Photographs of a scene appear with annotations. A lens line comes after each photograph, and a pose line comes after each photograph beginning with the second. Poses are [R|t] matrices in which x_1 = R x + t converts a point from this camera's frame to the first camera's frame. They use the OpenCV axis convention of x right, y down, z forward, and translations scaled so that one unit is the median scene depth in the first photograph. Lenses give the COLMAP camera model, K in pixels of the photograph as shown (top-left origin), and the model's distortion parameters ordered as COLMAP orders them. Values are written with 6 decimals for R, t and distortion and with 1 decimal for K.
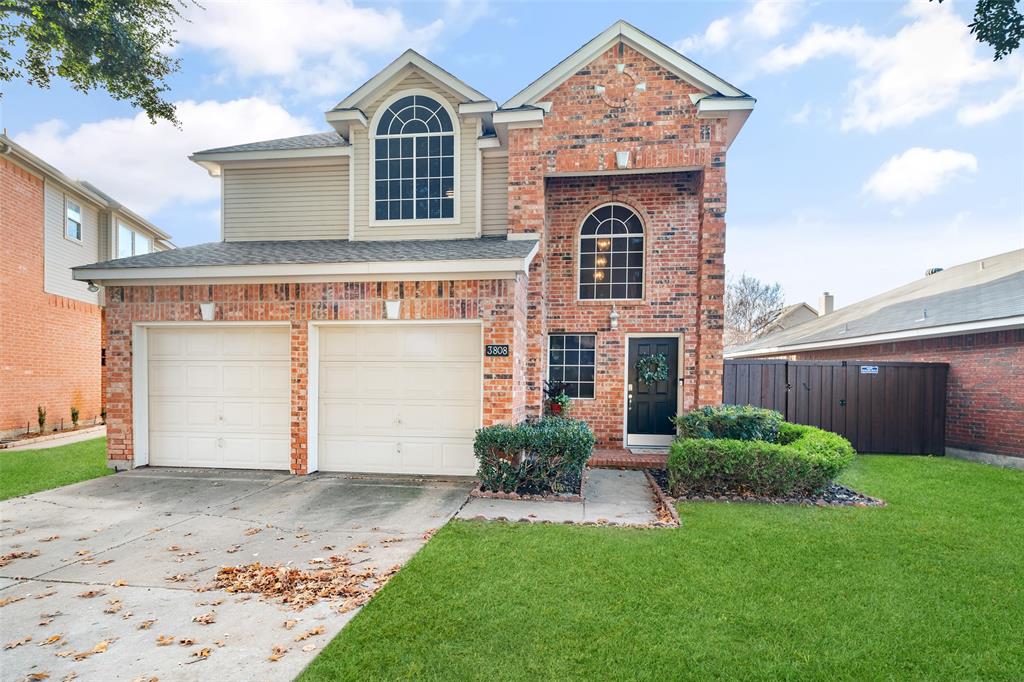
lens RADIAL K [[500.0, 0, 521.0], [0, 500.0, 376.9], [0, 0, 1]] dist [0.004618, -0.003157]
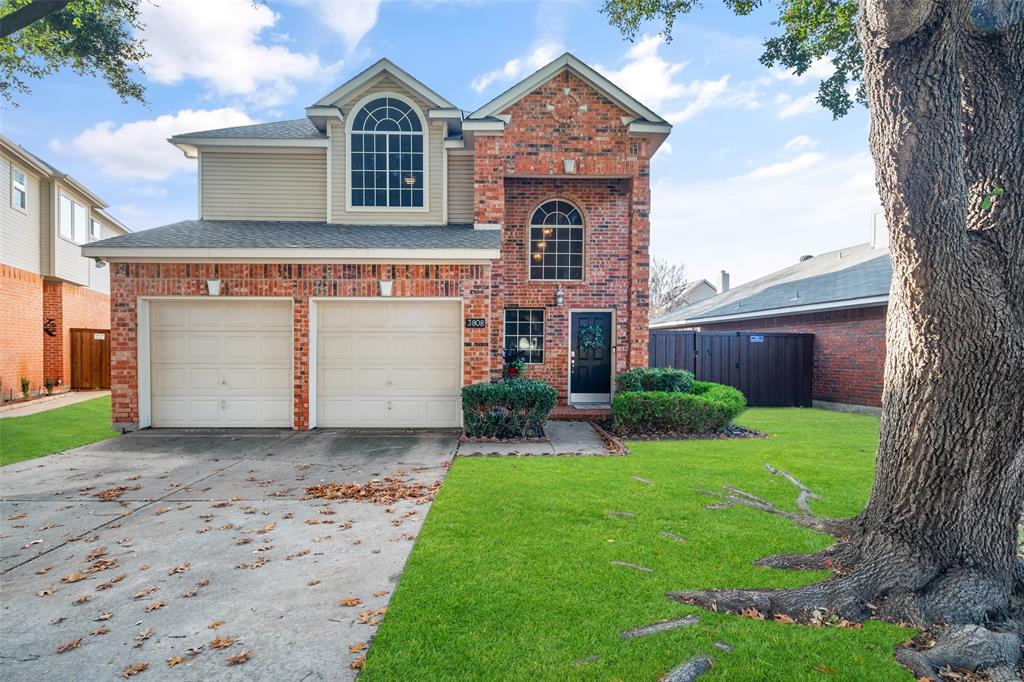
lens RADIAL K [[500.0, 0, 513.6], [0, 500.0, 341.5], [0, 0, 1]] dist [0.004618, -0.003157]
pose [[0.988720, -0.002037, 0.149765, -0.112284], [0.003886, 0.999920, -0.012058, 0.005829], [-0.149729, 0.012504, 0.988648, -0.176913]]
